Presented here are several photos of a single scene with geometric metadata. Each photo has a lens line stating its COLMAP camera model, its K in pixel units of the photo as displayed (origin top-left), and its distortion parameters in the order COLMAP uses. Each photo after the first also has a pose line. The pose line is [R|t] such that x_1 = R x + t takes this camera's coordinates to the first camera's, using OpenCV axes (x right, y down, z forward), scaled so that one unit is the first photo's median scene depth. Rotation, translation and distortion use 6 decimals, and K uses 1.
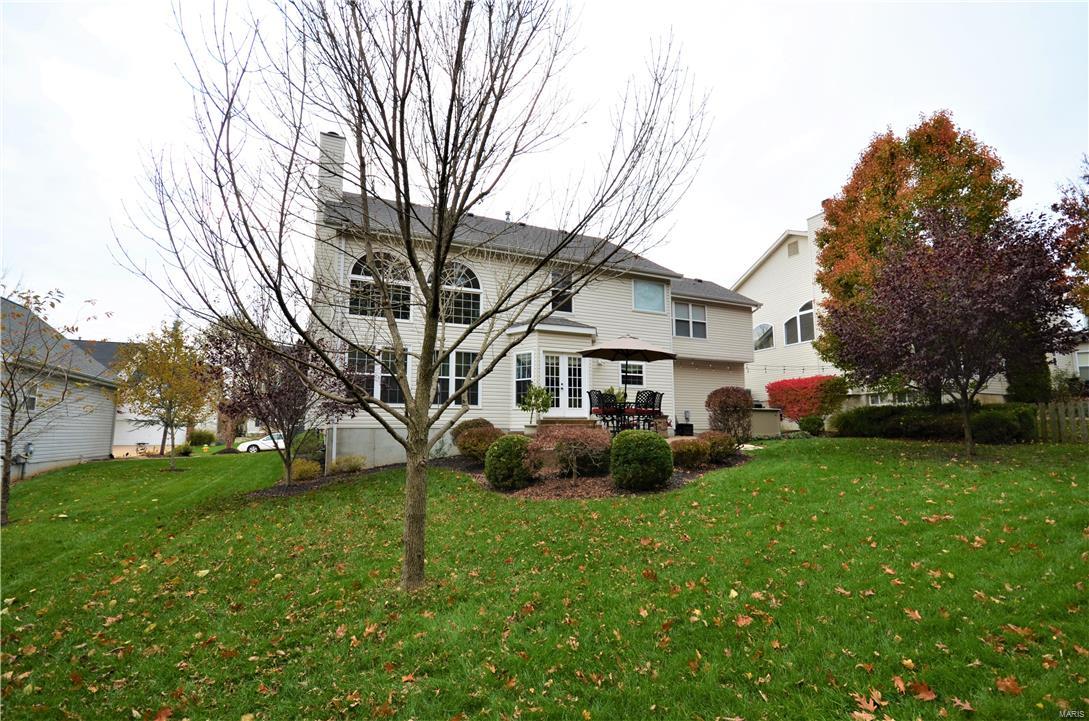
lens RADIAL K [[474.1, 0, 549.8], [0, 474.1, 370.2], [0, 0, 1]] dist [0.001841, -0.005824]
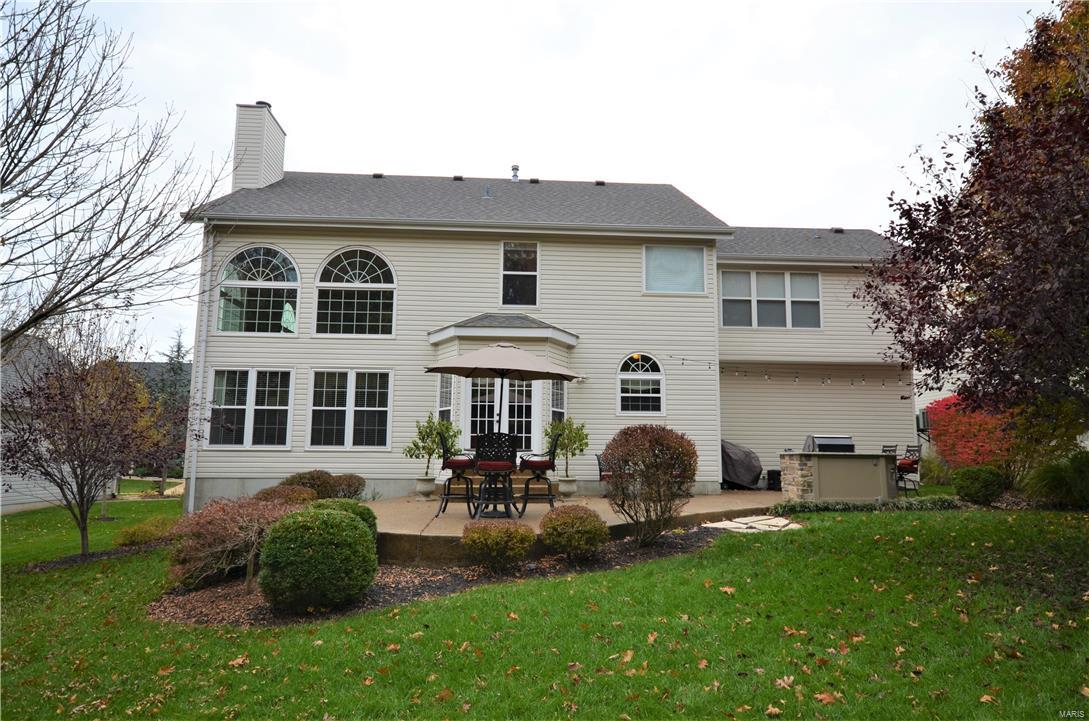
lens RADIAL K [[640.5, 0, 544.5], [0, 640.5, 360.5], [0, 0, 1]] dist [0.061539, 0.000154]
pose [[0.920718, -0.056822, -0.386068, 0.390140], [0.033107, 0.997149, -0.067806, 0.017073], [0.388820, 0.049649, 0.919975, 0.180002]]
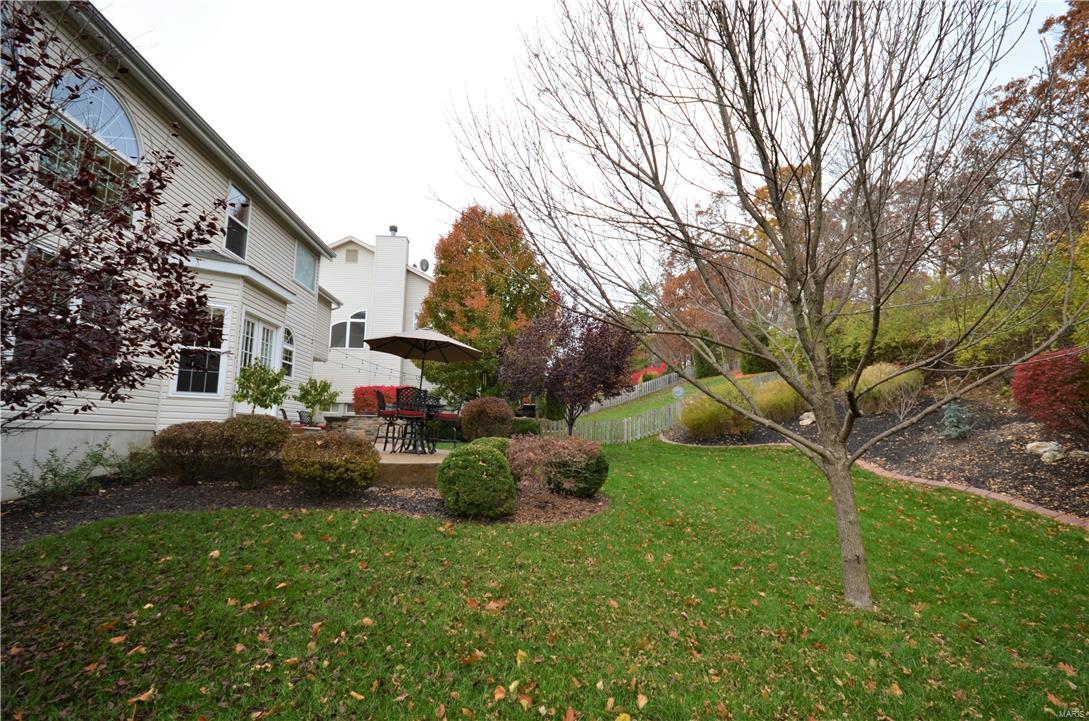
lens RADIAL K [[479.2, 0, 544.6], [0, 479.2, 375.9], [0, 0, 1]] dist [0.000334, -0.009411]
pose [[0.325047, 0.119679, 0.938095, -0.420557], [-0.133945, 0.987786, -0.079607, 0.038095], [-0.936164, -0.099777, 0.337107, 0.348035]]
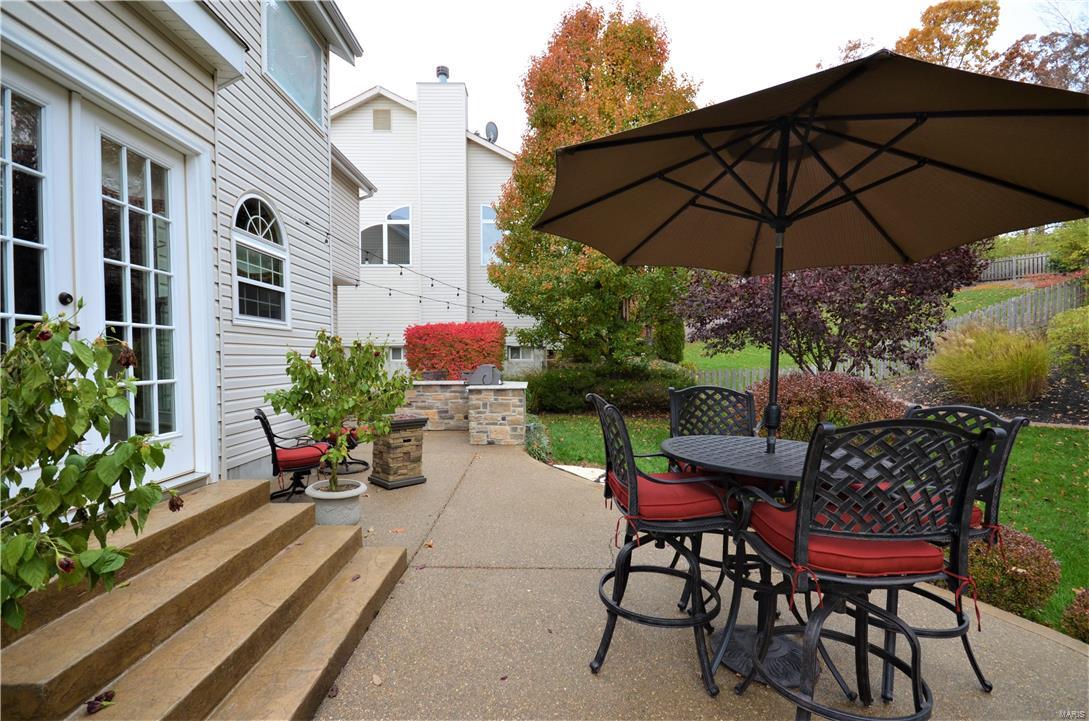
lens RADIAL K [[479.2, 0, 544.6], [0, 479.2, 375.9], [0, 0, 1]] dist [0.000334, -0.009411]
pose [[0.379847, -0.036931, 0.924312, -0.046625], [-0.116187, 0.989385, 0.087279, 0.019737], [-0.917724, -0.140546, 0.371524, 0.719076]]
